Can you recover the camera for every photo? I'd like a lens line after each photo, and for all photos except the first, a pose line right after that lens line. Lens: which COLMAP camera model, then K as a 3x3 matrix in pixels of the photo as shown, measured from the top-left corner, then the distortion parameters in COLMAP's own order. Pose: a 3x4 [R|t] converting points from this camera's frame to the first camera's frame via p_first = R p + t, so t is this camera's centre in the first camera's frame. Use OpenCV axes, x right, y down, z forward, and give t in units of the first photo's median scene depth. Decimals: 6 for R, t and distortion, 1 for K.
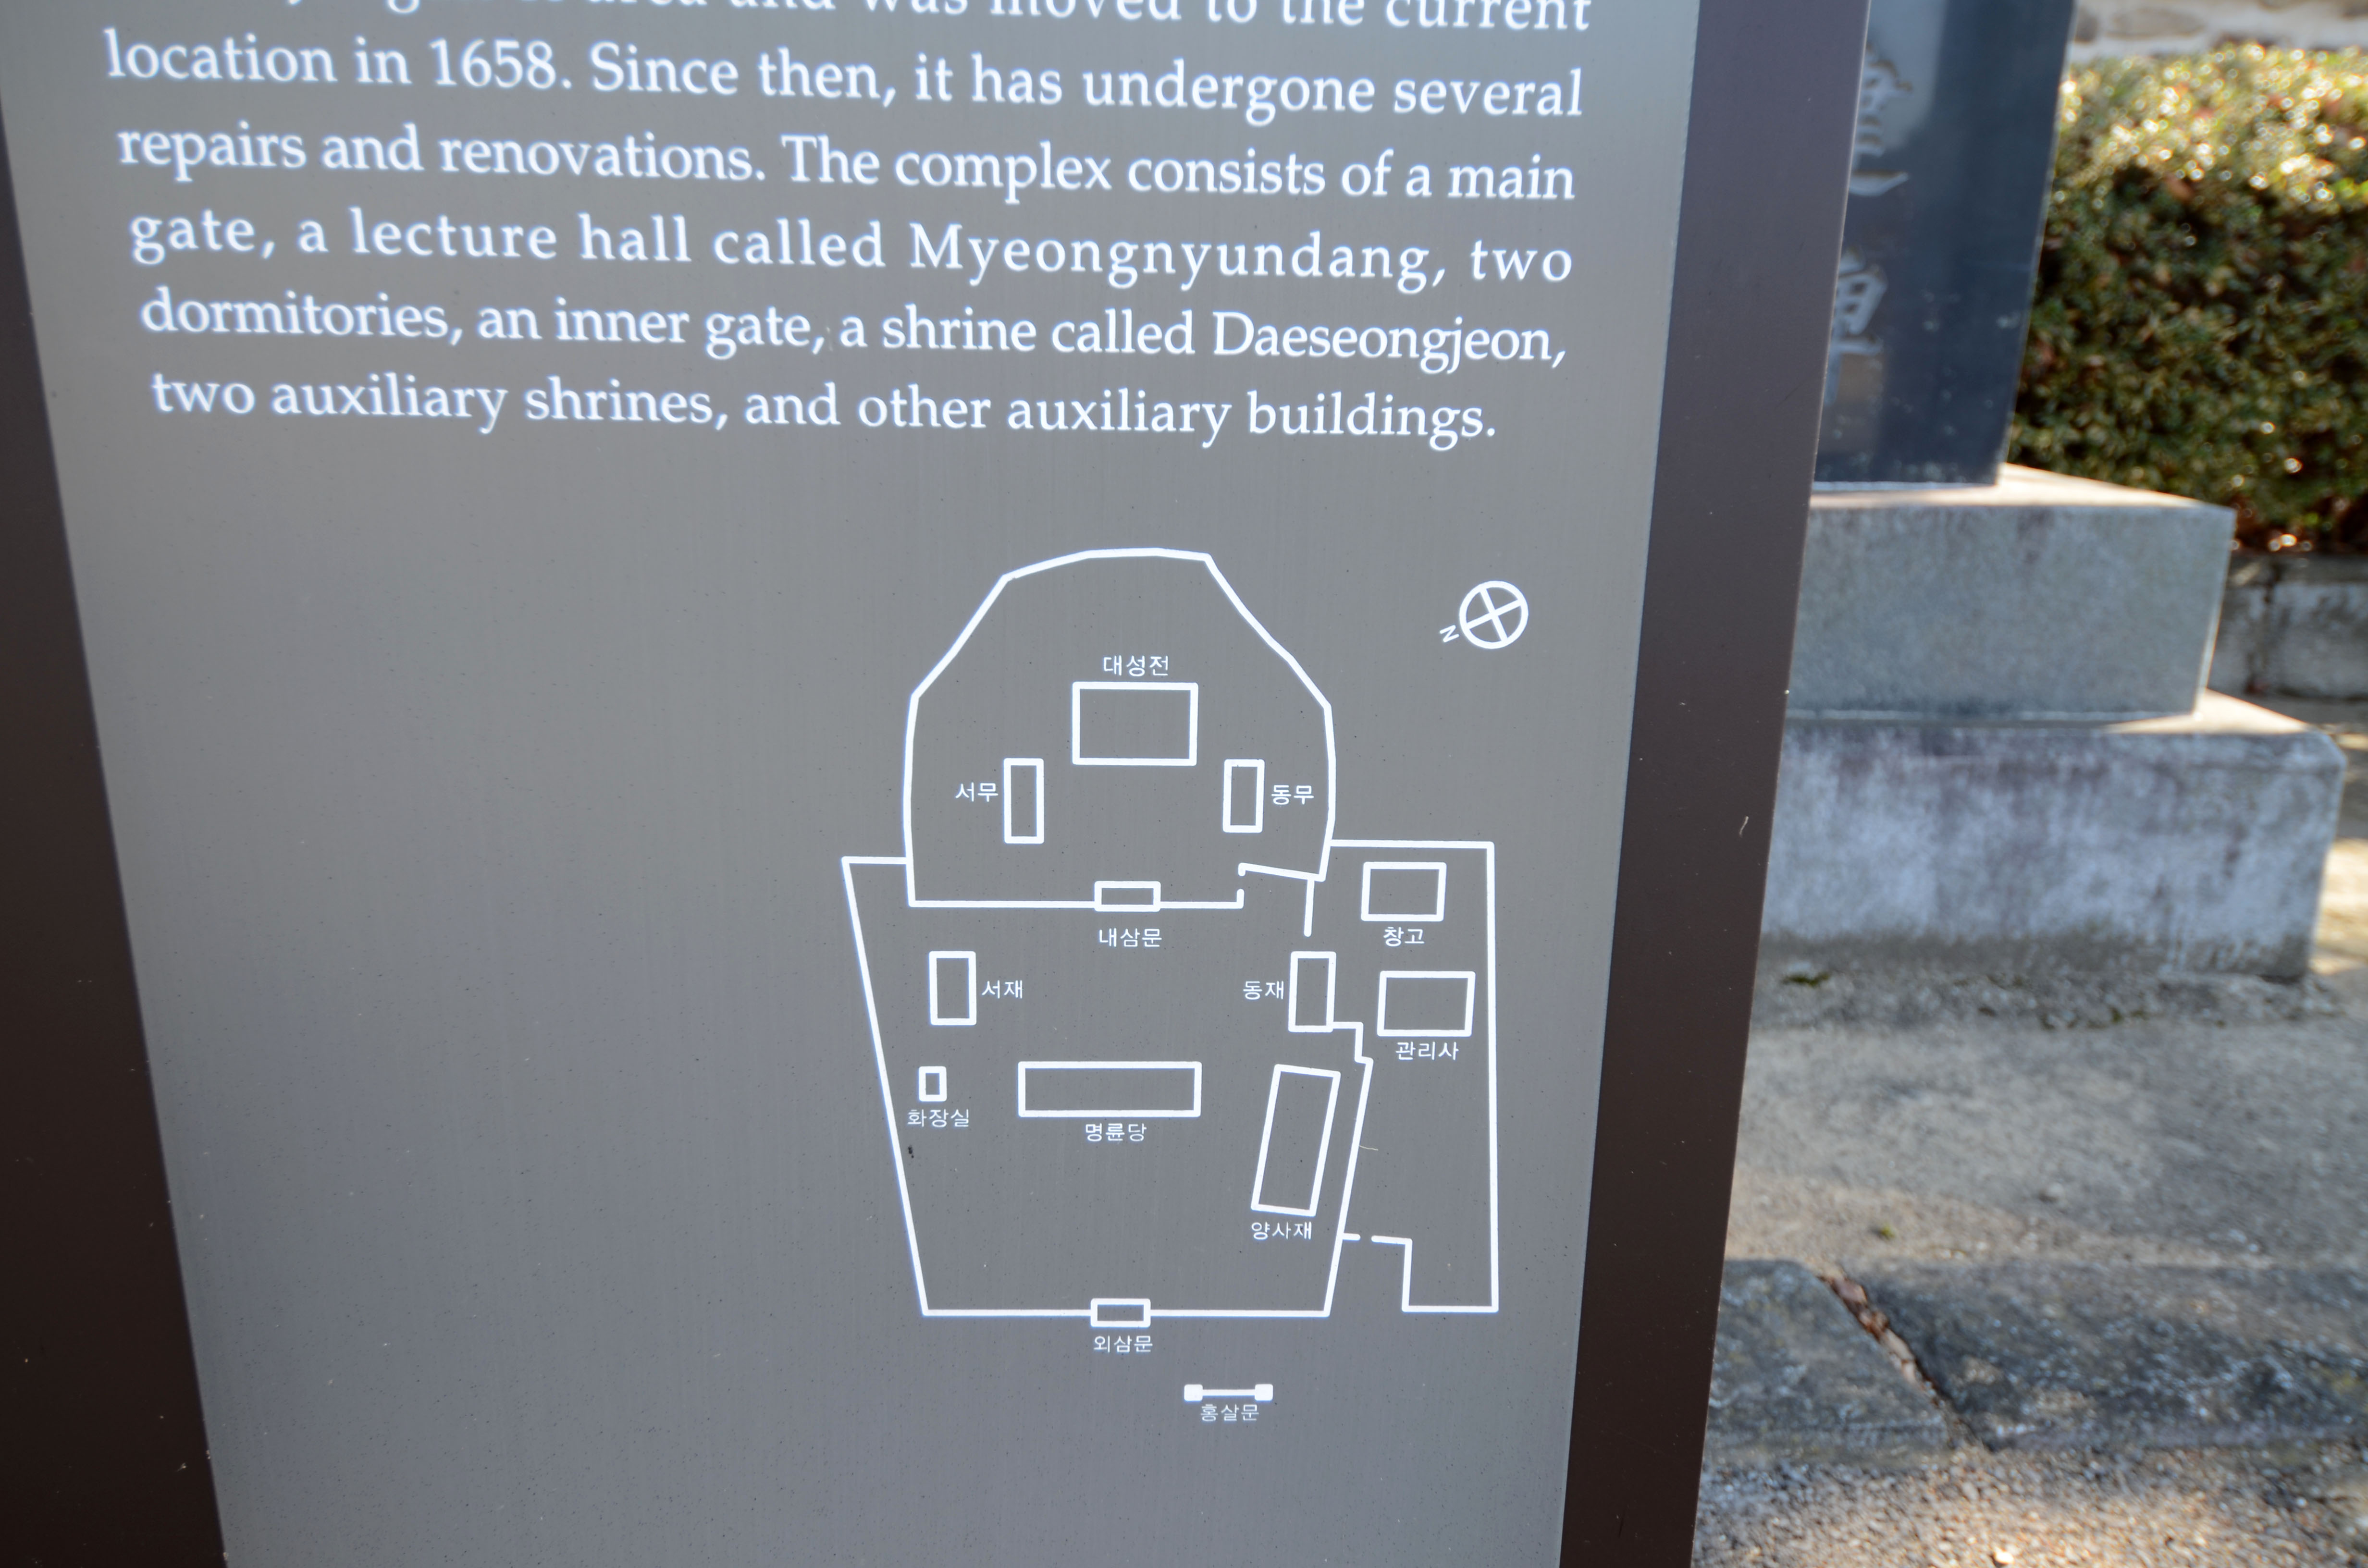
lens RADIAL K [[1863.4, 0, 1184.0], [0, 1863.4, 784.0], [0, 0, 1]] dist [0.048210, -0.007825]
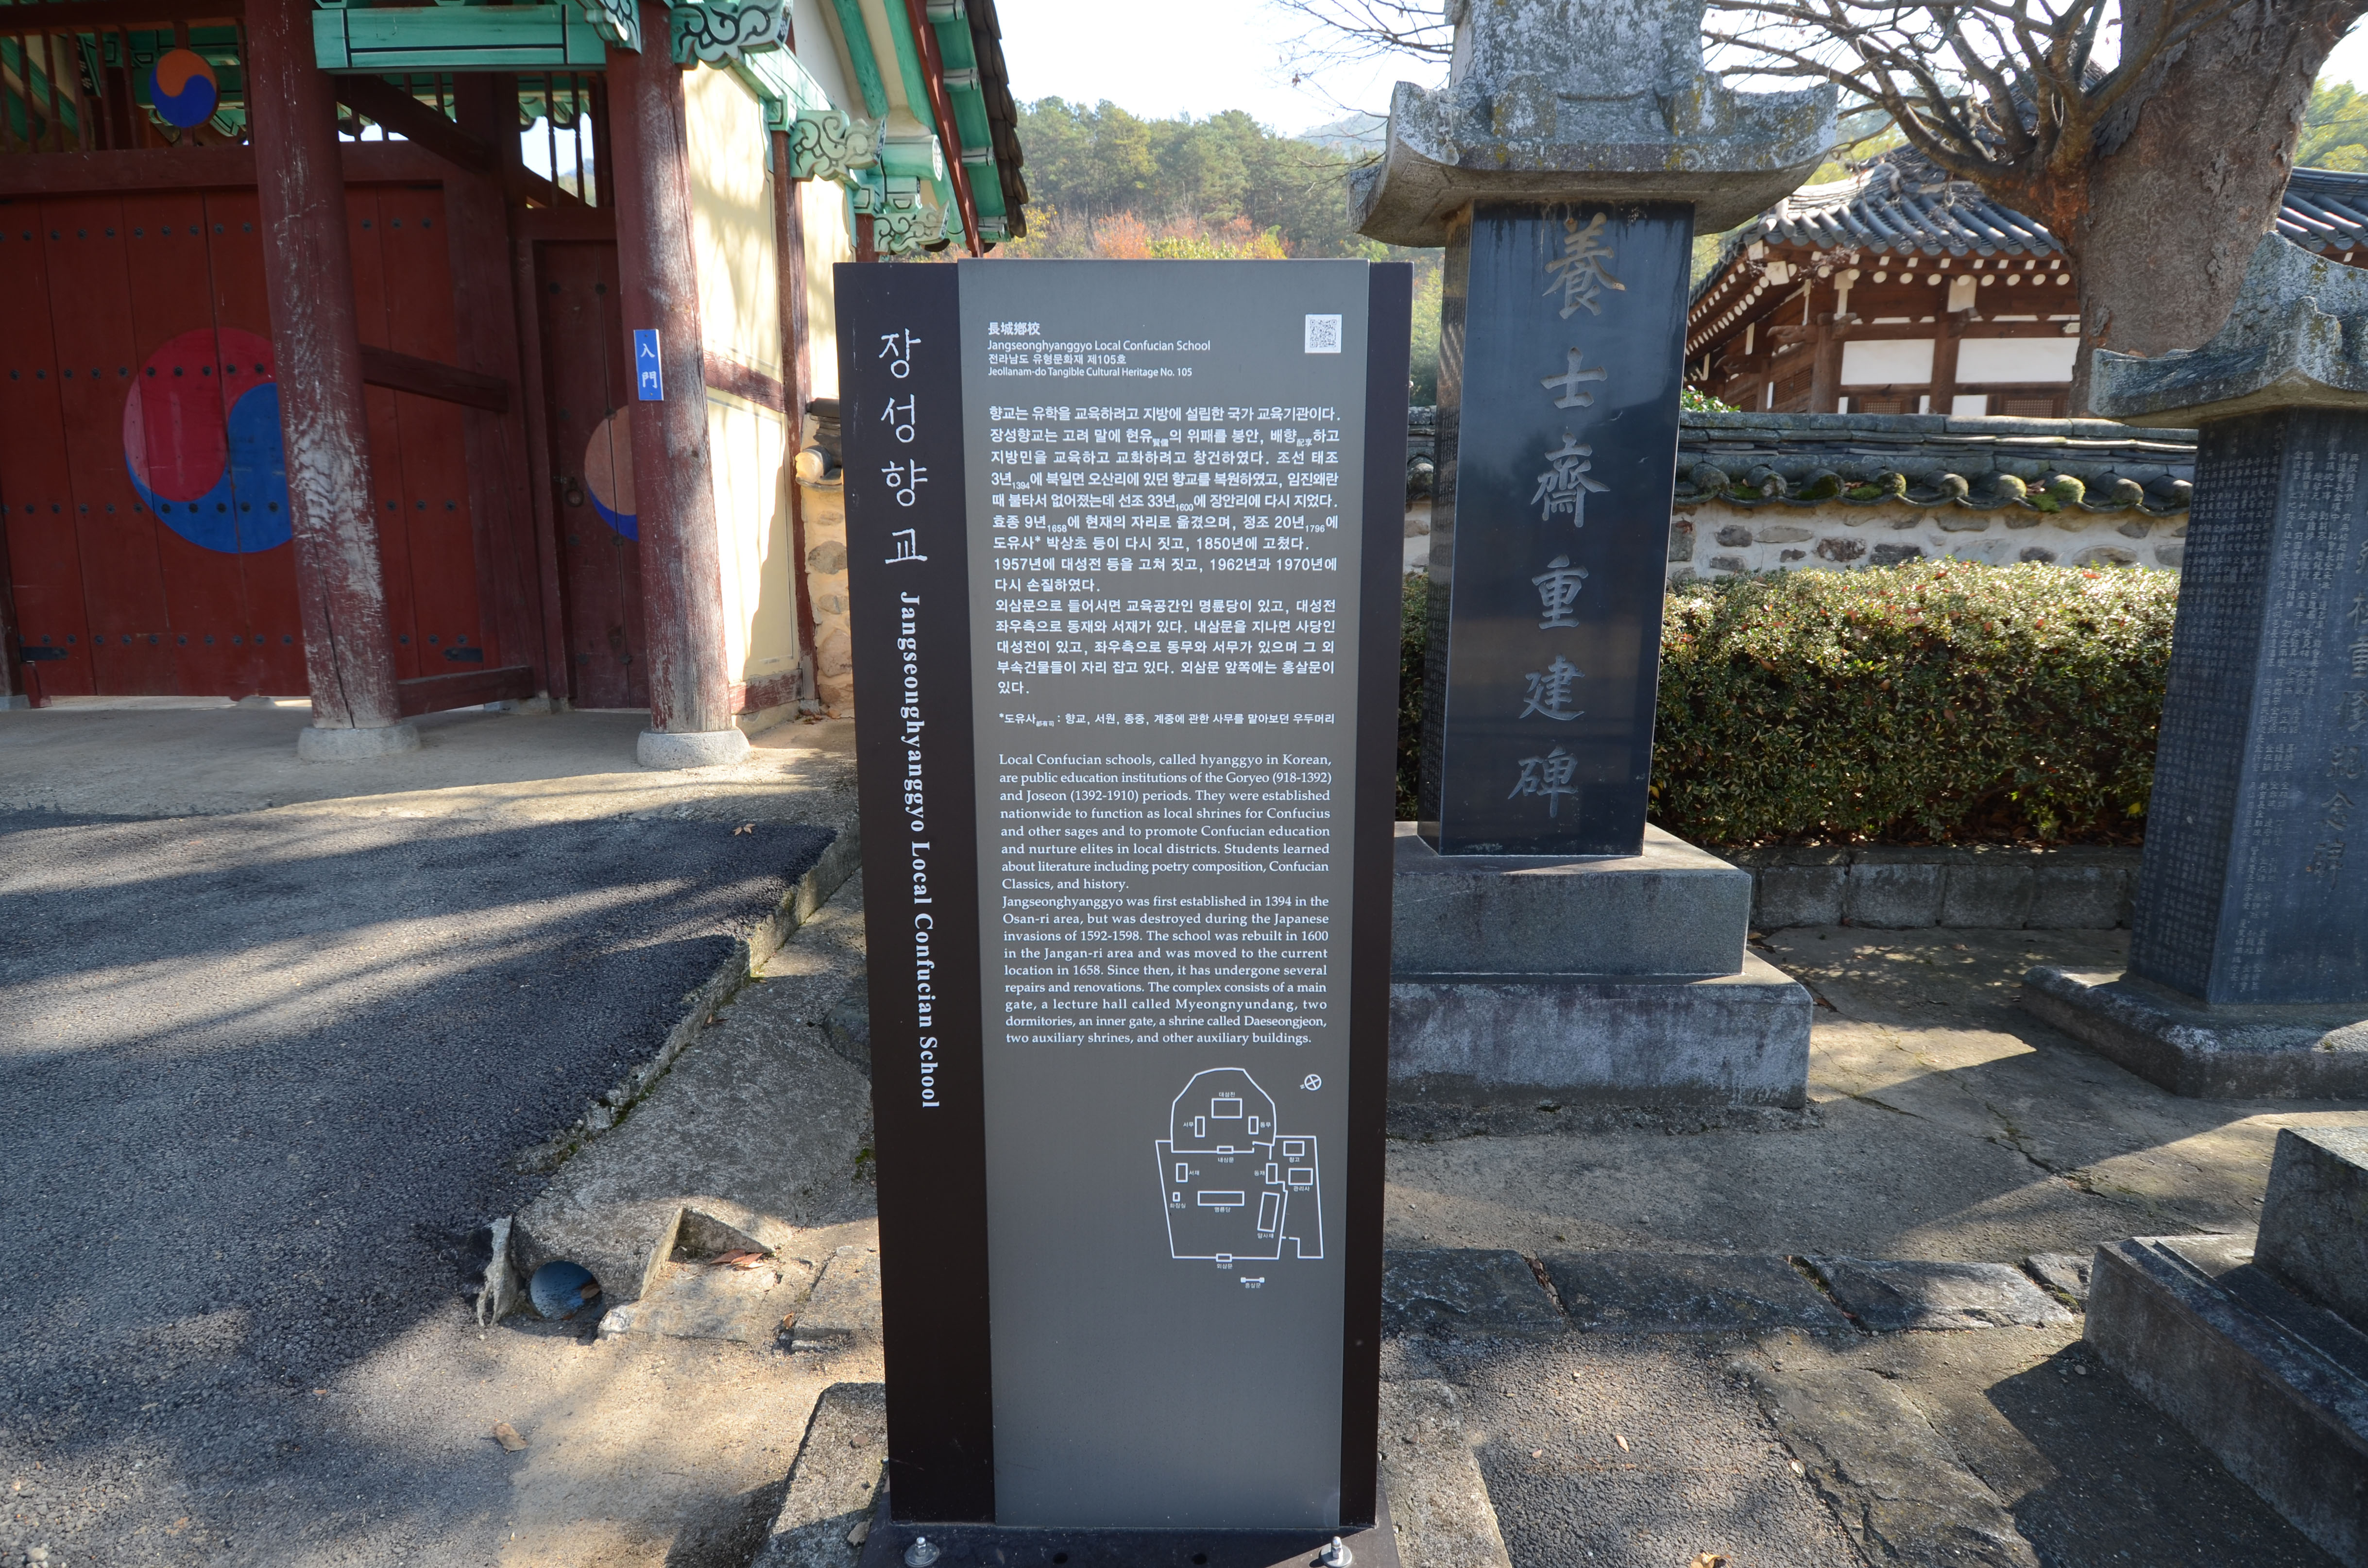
lens RADIAL K [[1268.3, 0, 1184.0], [0, 1268.3, 784.0], [0, 0, 1]] dist [0.046504, -0.001231]
pose [[0.999004, -0.010356, -0.043402, 0.003549], [0.005772, 0.994513, -0.104456, -0.174528], [0.044245, 0.104102, 0.993582, -0.726876]]
